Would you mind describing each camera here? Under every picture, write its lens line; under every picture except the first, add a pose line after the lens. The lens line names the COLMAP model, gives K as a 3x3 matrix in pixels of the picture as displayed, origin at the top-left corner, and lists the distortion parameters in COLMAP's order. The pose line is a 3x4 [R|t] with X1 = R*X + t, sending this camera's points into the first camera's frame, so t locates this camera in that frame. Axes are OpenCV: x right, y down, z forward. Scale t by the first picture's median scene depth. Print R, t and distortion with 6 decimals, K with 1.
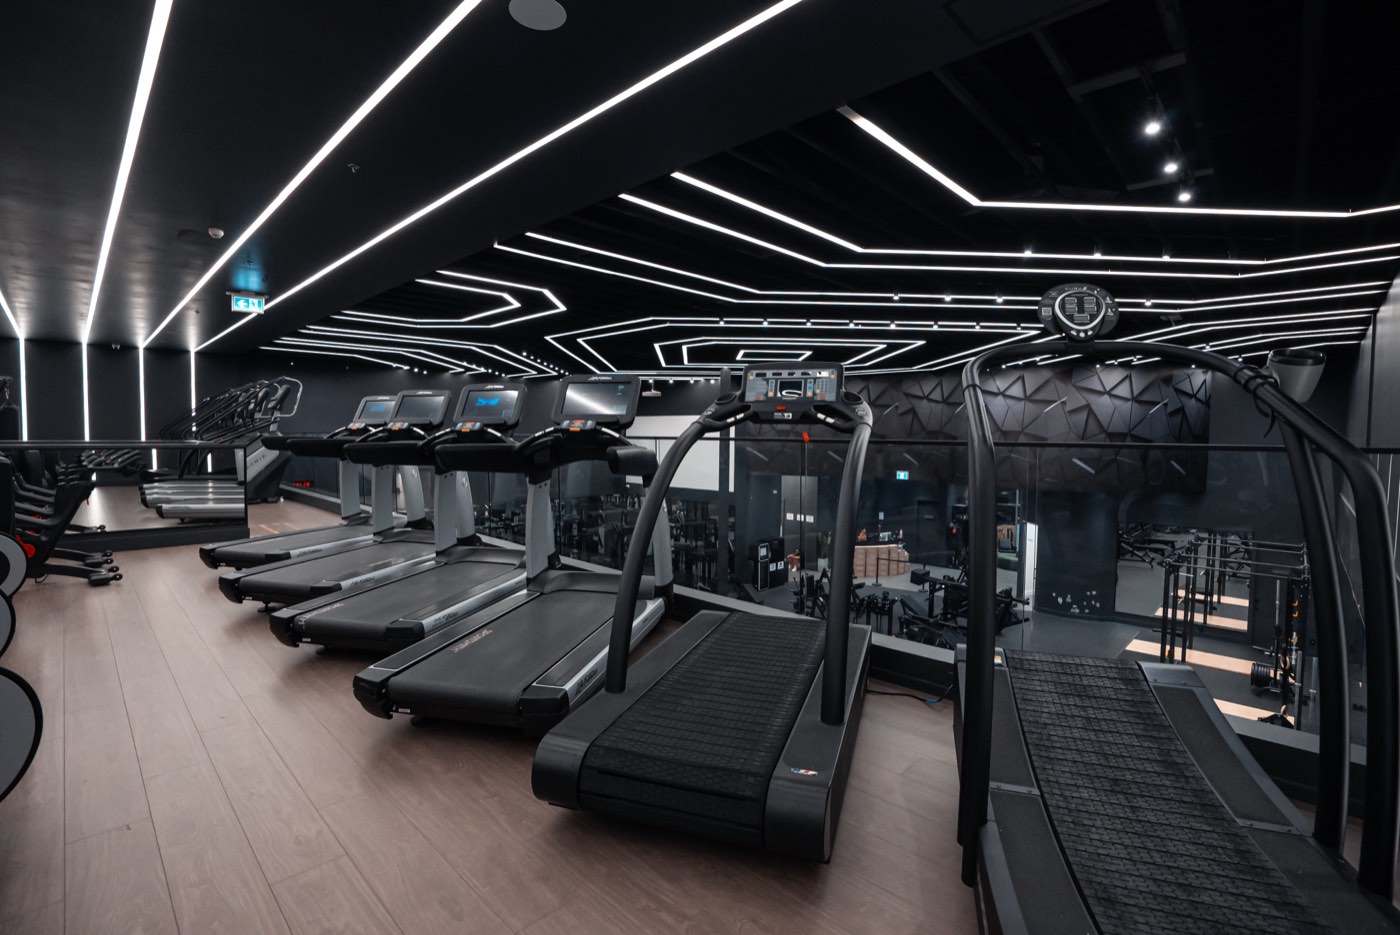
lens RADIAL K [[645.3, 0, 700.5], [0, 645.3, 467.6], [0, 0, 1]] dist [-0.062683, 0.019633]
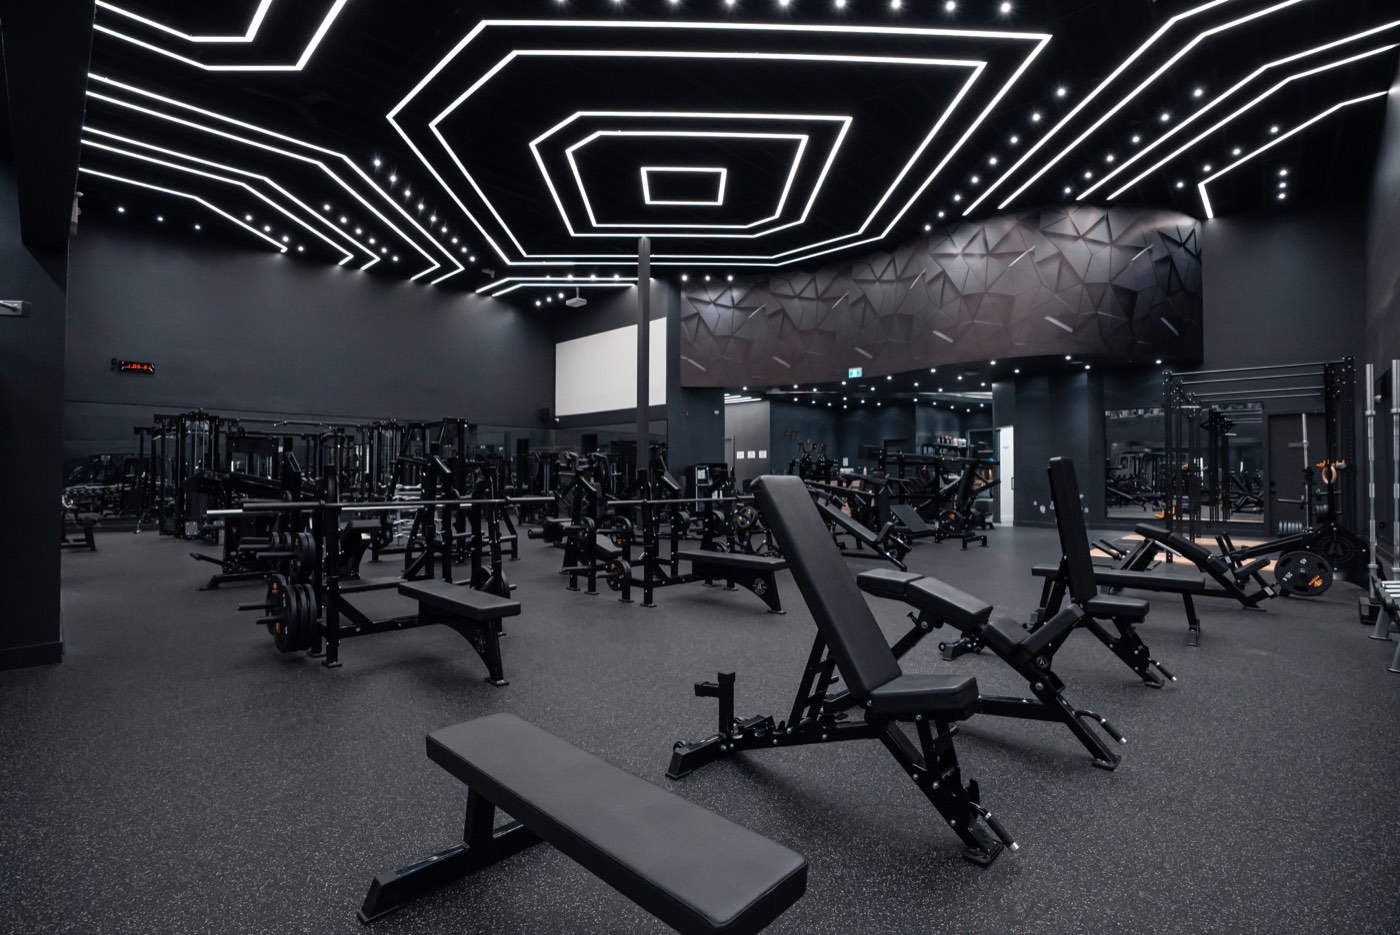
lens RADIAL K [[645.3, 0, 706.8], [0, 645.3, 467.5], [0, 0, 1]] dist [-0.062683, 0.019633]
pose [[0.999703, -0.009008, 0.022658, 0.112869], [0.010450, 0.997872, -0.064353, 0.233964], [-0.022030, 0.064571, 0.997670, 0.176931]]
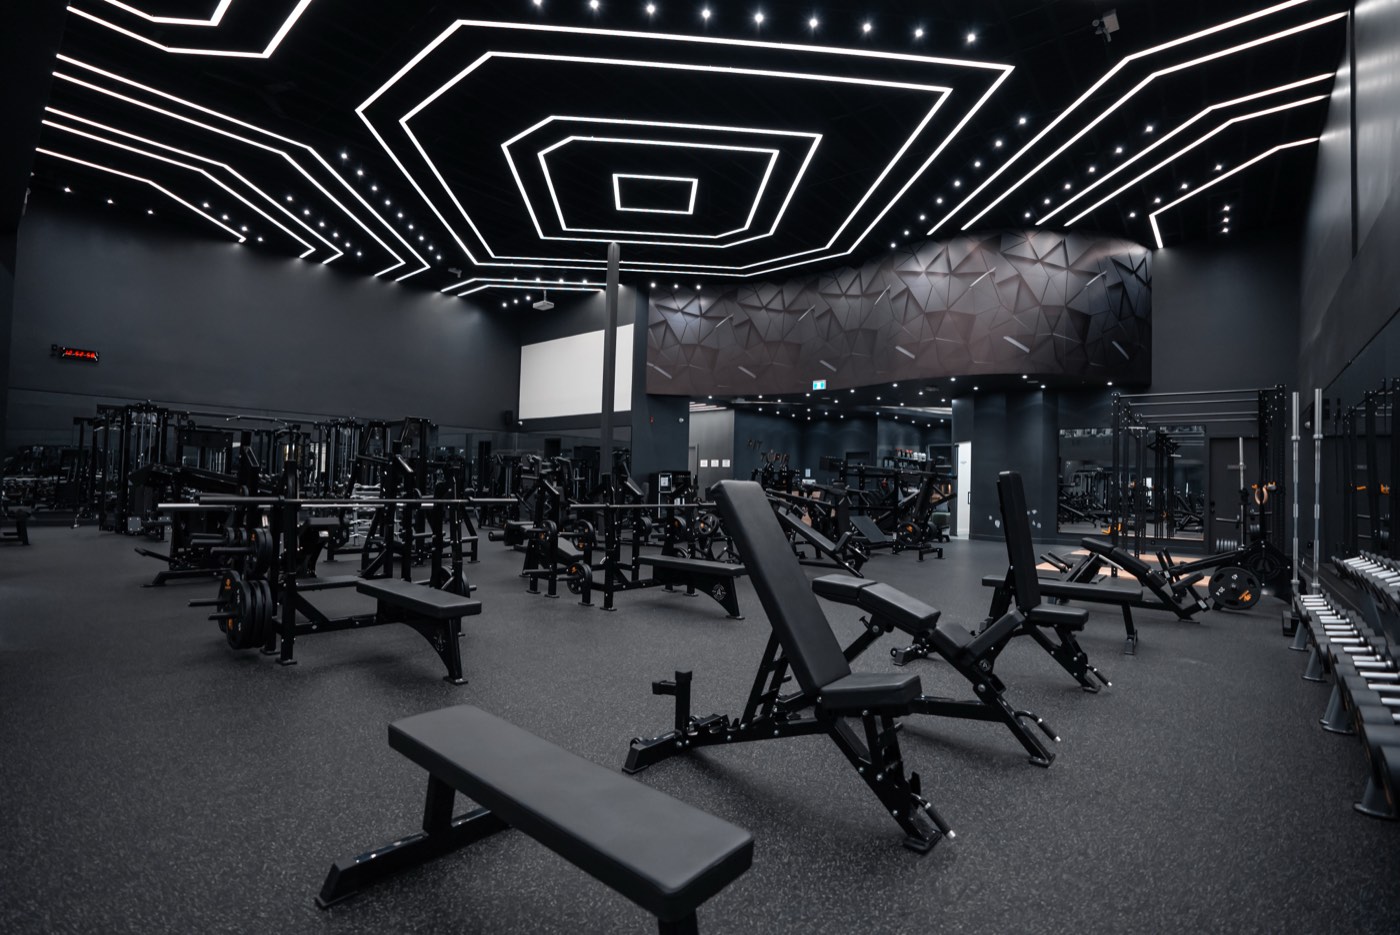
lens RADIAL K [[645.3, 0, 705.2], [0, 645.3, 471.0], [0, 0, 1]] dist [-0.062683, 0.019633]
pose [[0.996934, 0.016814, 0.076418, 0.112942], [-0.011358, 0.997391, -0.071285, 0.234845], [-0.077417, 0.070199, 0.994524, 0.173252]]
